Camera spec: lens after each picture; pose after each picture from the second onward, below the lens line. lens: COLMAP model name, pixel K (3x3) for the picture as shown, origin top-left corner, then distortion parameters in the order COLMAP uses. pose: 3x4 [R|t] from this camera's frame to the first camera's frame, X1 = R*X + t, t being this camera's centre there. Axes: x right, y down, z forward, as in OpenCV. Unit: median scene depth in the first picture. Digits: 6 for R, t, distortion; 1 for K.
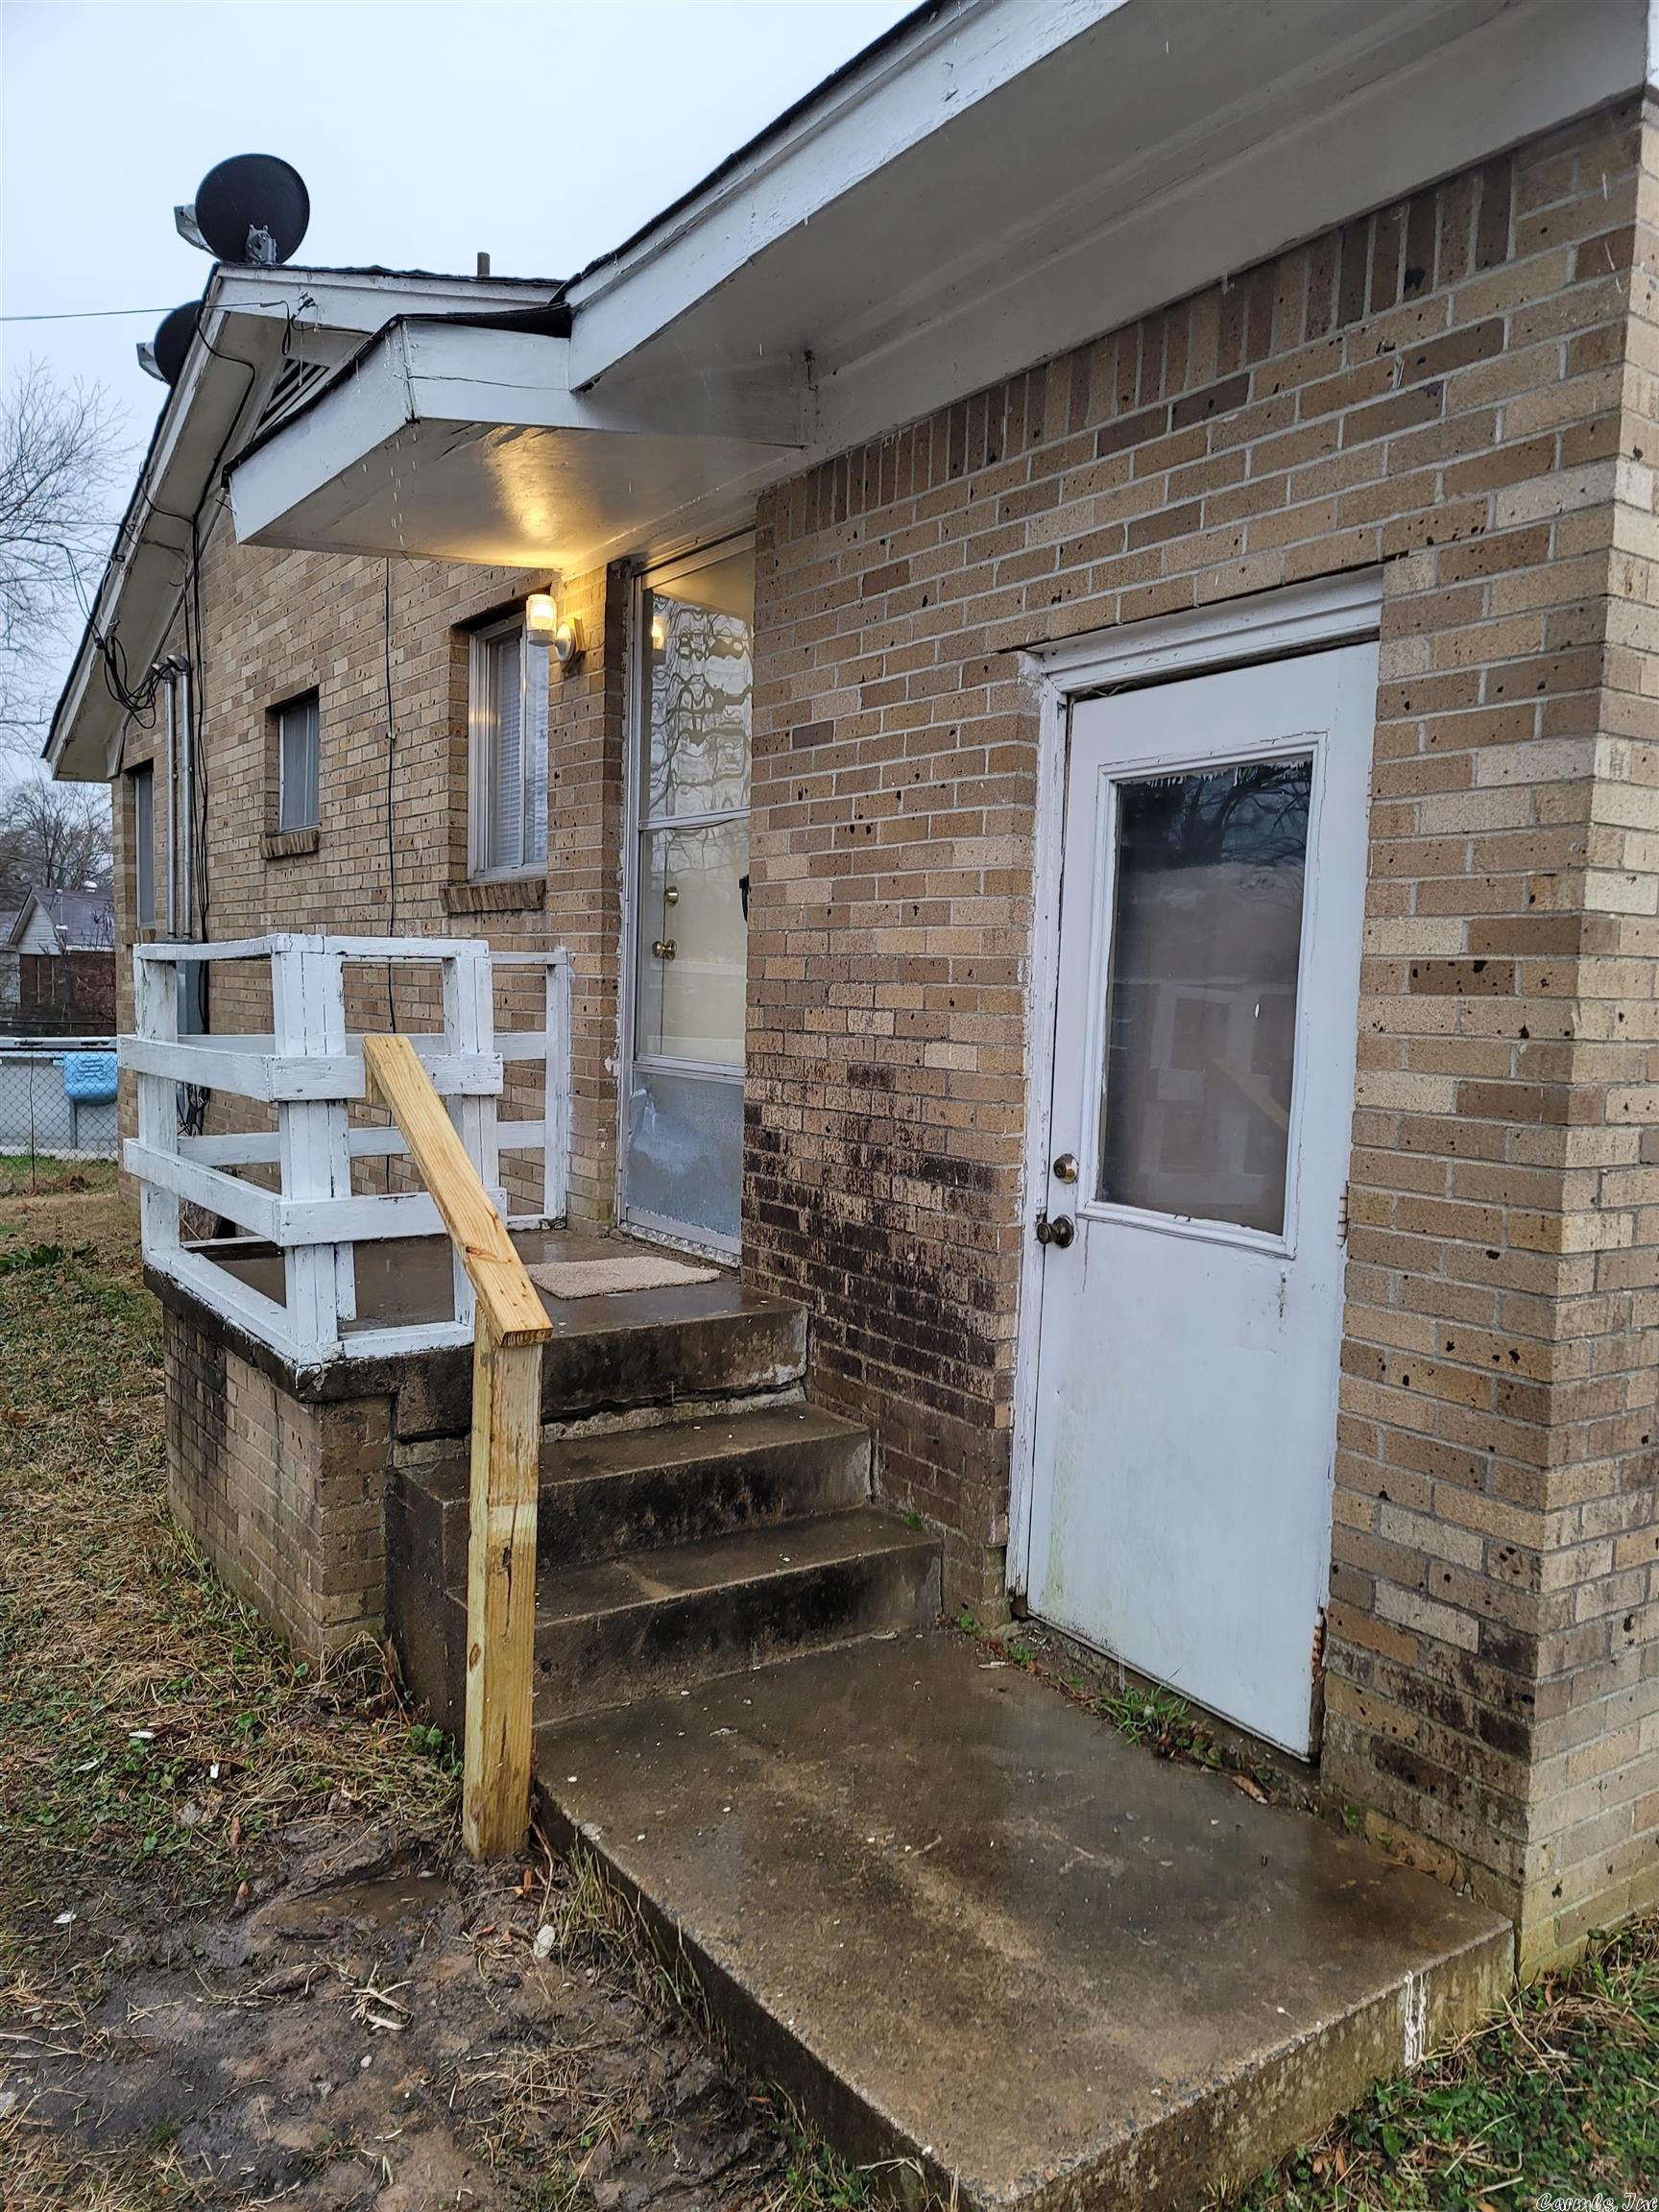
lens RADIAL K [[1634.7, 0, 829.6], [0, 1634.7, 1151.2], [0, 0, 1]] dist [0.039774, -0.001542]
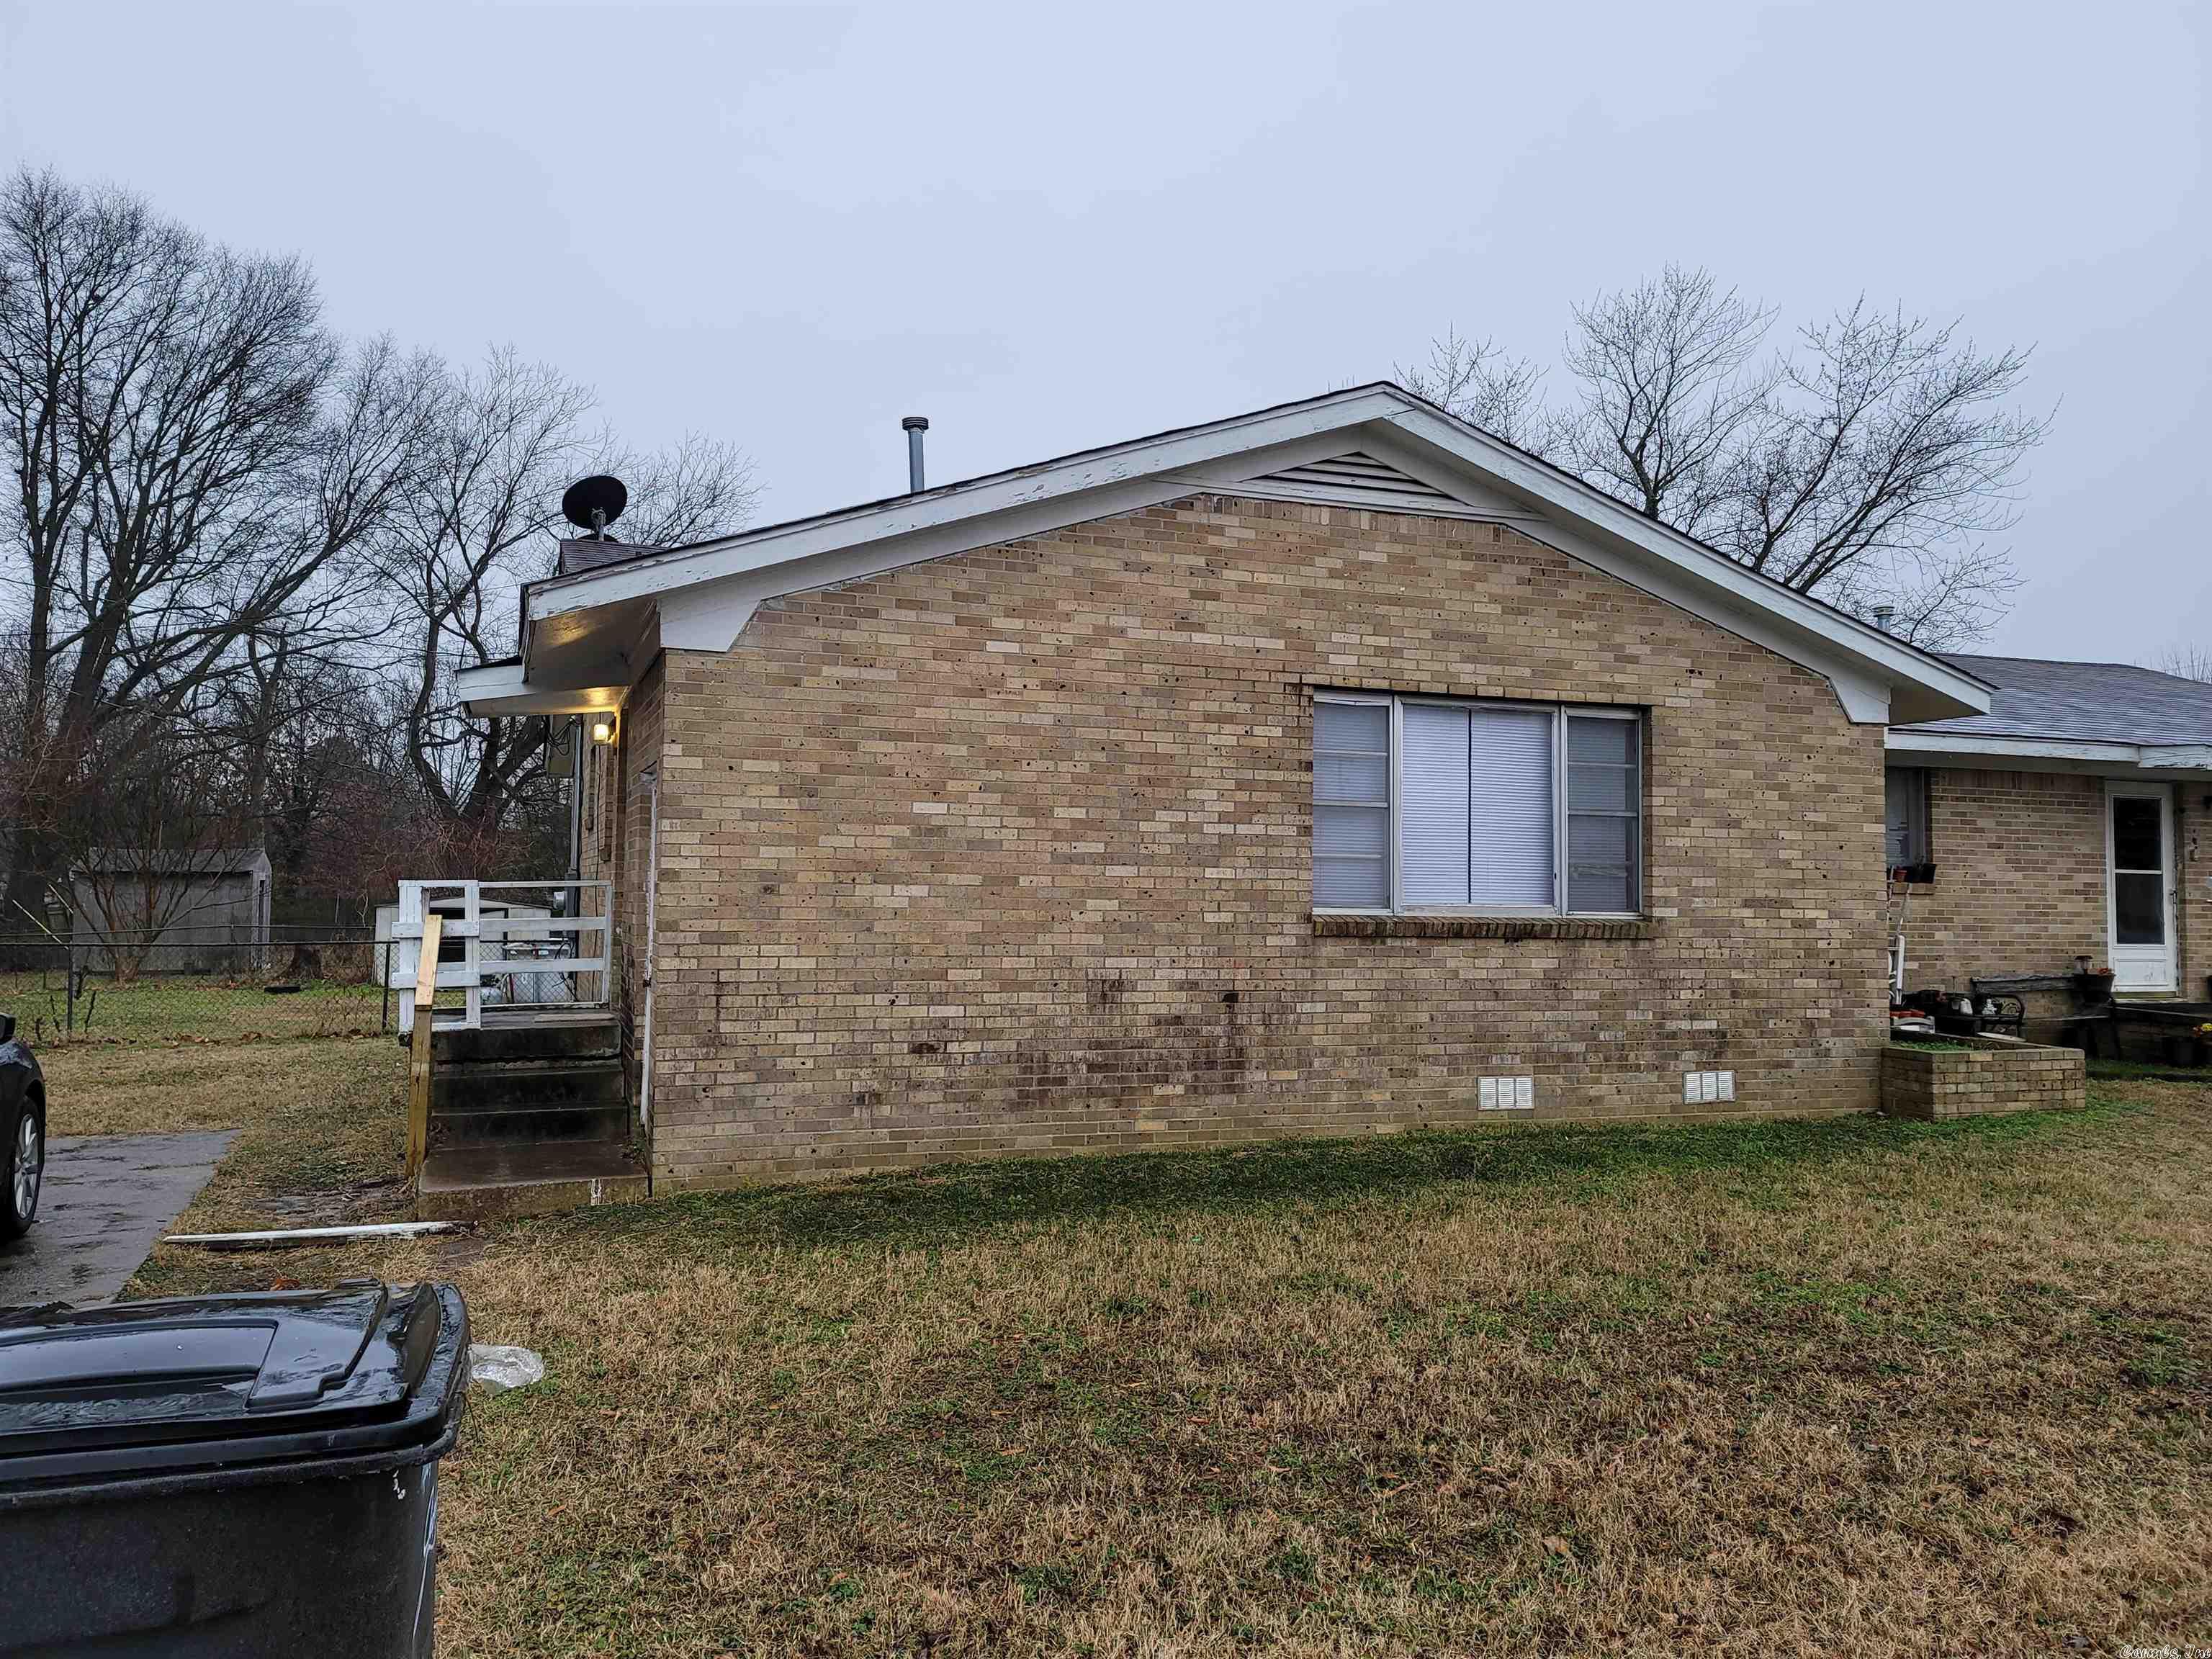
lens RADIAL K [[1634.7, 0, 1106.0], [0, 1634.7, 829.5], [0, 0, 1]] dist [0.039774, -0.001542]
pose [[0.968955, -0.027282, -0.245726, 1.596269], [-0.009664, 0.988954, -0.147906, 0.197436], [0.247047, 0.145689, 0.957989, -1.500793]]
